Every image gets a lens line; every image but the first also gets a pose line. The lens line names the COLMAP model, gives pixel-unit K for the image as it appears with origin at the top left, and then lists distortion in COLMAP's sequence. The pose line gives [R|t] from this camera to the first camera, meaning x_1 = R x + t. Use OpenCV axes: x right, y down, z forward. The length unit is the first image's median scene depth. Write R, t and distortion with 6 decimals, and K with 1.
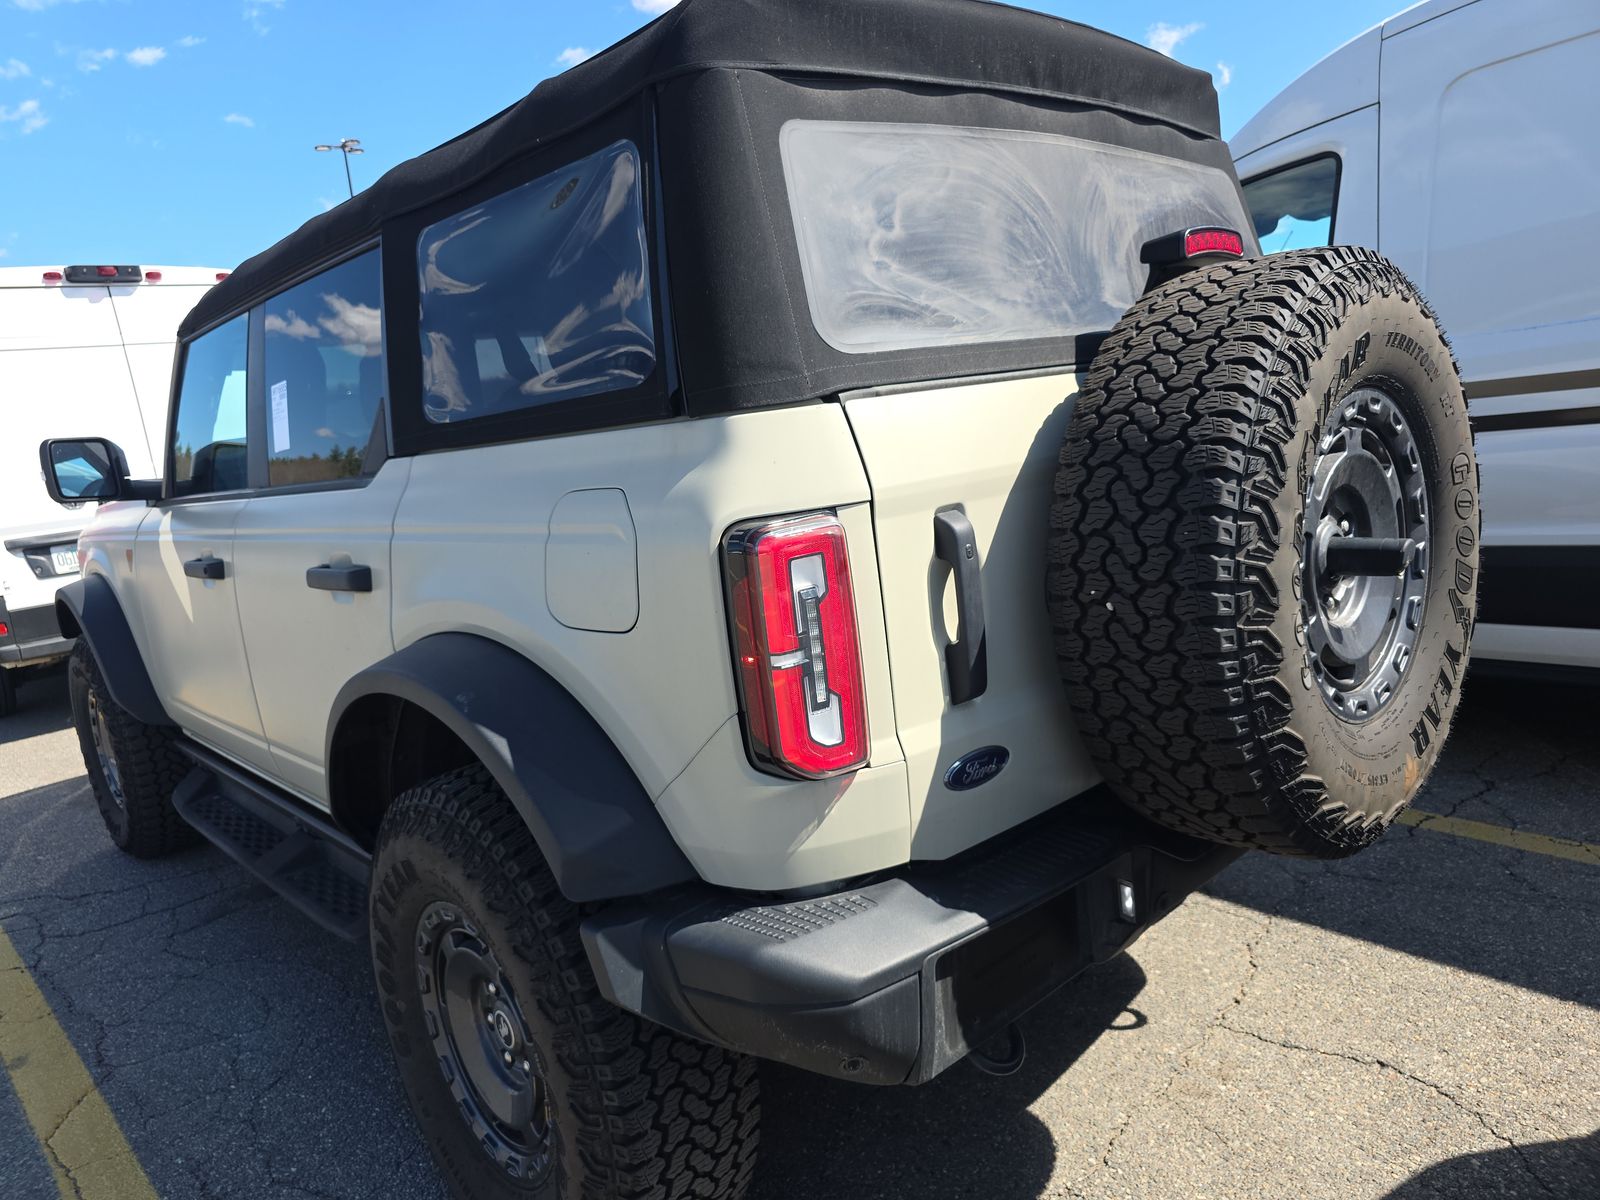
lens RADIAL K [[1096.7, 0, 800.0], [0, 1096.7, 600.0], [0, 0, 1]] dist [0.076299, -0.097979]
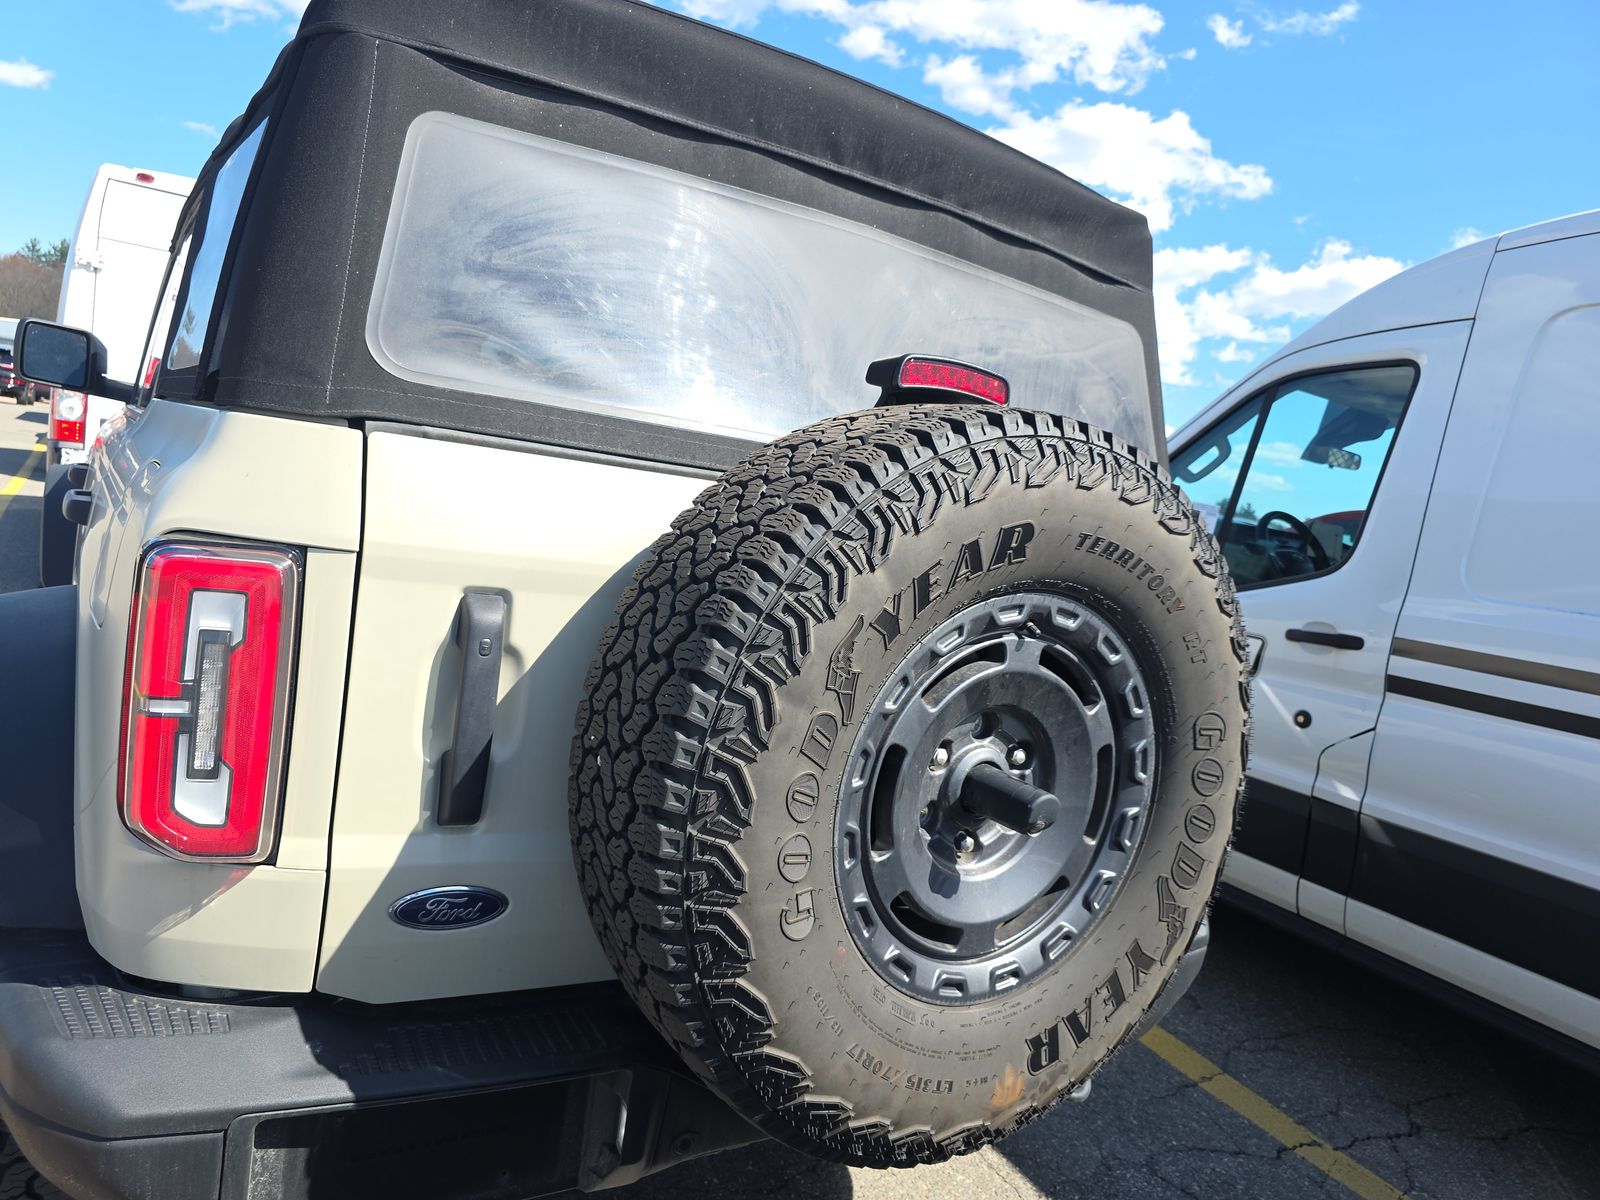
lens RADIAL K [[1096.7, 0, 800.0], [0, 1096.7, 600.0], [0, 0, 1]] dist [0.076299, -0.097979]
pose [[0.949801, 0.273958, -0.151080, 0.476497], [-0.283697, 0.957773, -0.046770, -0.102982], [0.131887, 0.087283, 0.987414, 0.206298]]
